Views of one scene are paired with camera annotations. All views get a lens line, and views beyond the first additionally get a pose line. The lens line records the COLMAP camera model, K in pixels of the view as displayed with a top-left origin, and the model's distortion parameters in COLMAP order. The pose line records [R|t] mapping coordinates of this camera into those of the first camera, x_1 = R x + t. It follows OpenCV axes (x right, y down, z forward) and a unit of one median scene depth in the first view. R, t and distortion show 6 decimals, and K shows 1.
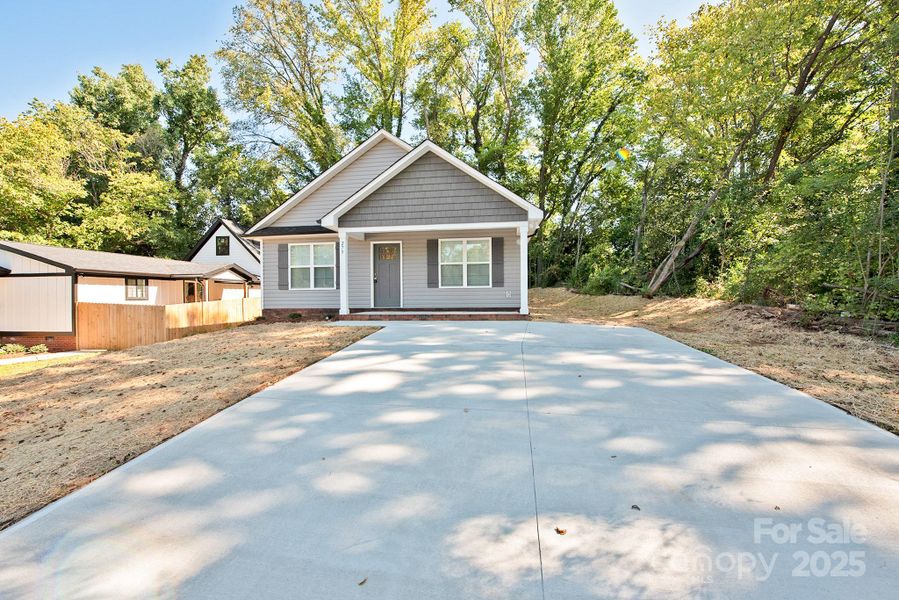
lens RADIAL K [[372.0, 0, 454.5], [0, 372.0, 317.2], [0, 0, 1]] dist [-0.013464, -0.001746]
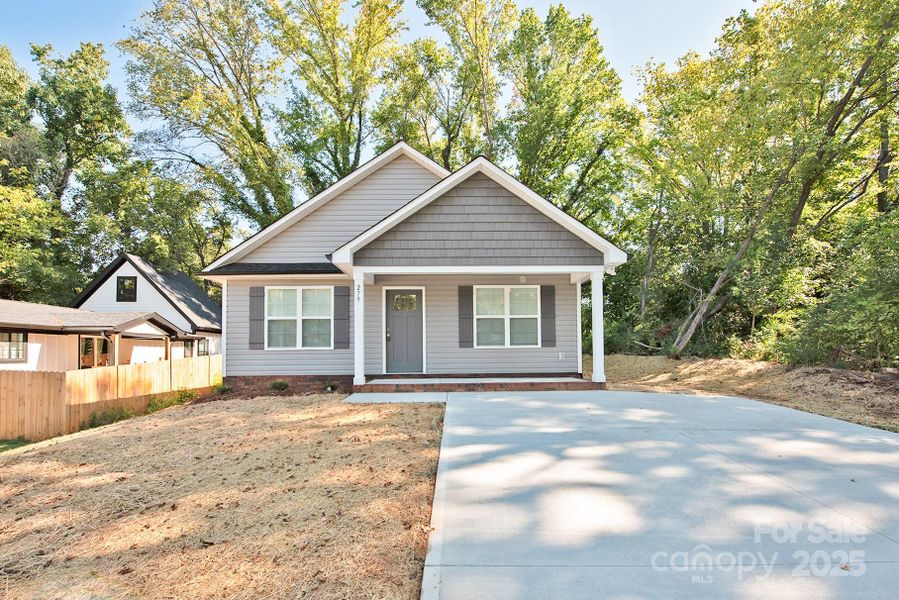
lens RADIAL K [[422.4, 0, 459.5], [0, 422.4, 358.8], [0, 0, 1]] dist [-0.014764, -0.000252]
pose [[0.987429, -0.001661, 0.158056, -0.106716], [0.008852, 0.998957, -0.044805, -0.008448], [-0.157817, 0.045641, 0.986413, 0.068868]]
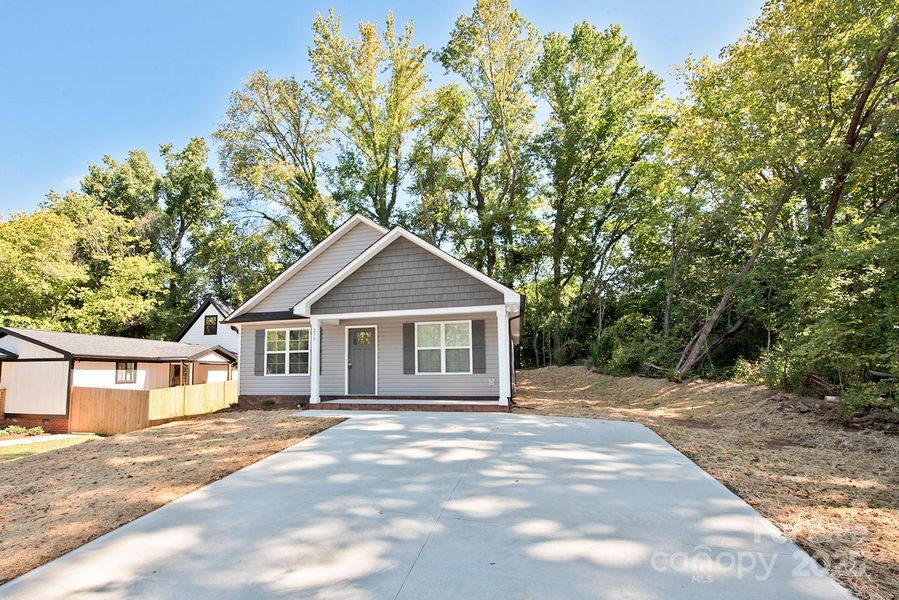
lens RADIAL K [[432.7, 0, 401.8], [0, 432.7, 355.1], [0, 0, 1]] dist [-0.011092, -0.002595]
pose [[0.988665, -0.007843, -0.149932, 0.044172], [-0.006486, 0.995471, -0.094843, -0.011993], [0.149997, 0.094741, 0.984137, -0.038743]]
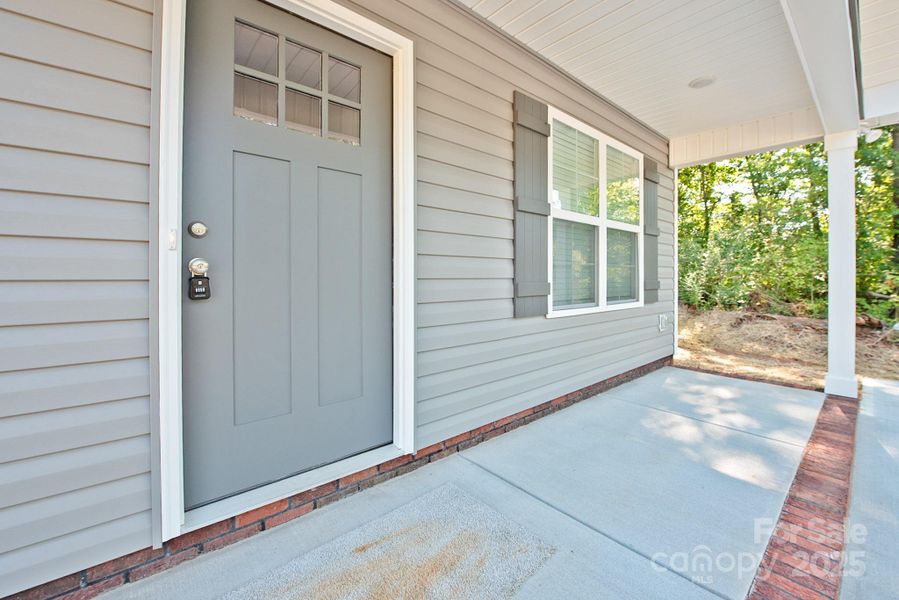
lens RADIAL K [[372.0, 0, 456.9], [0, 372.0, 281.8], [0, 0, 1]] dist [-0.013464, -0.001746]
pose [[0.682135, 0.001411, 0.731225, -0.125999], [0.028341, 0.999196, -0.028366, -0.048103], [-0.730677, 0.040073, 0.681547, 0.446767]]
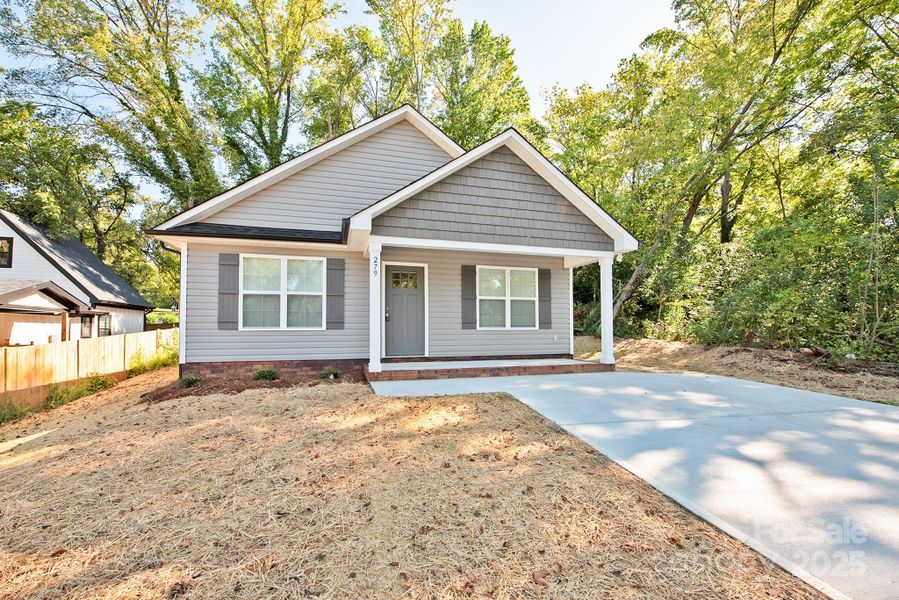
lens RADIAL K [[372.0, 0, 456.4], [0, 372.0, 335.0], [0, 0, 1]] dist [-0.013464, -0.001746]
pose [[0.914878, 0.001728, 0.403727, -0.194420], [0.017131, 0.998924, -0.043096, -0.017988], [-0.403367, 0.046344, 0.913864, 0.165545]]
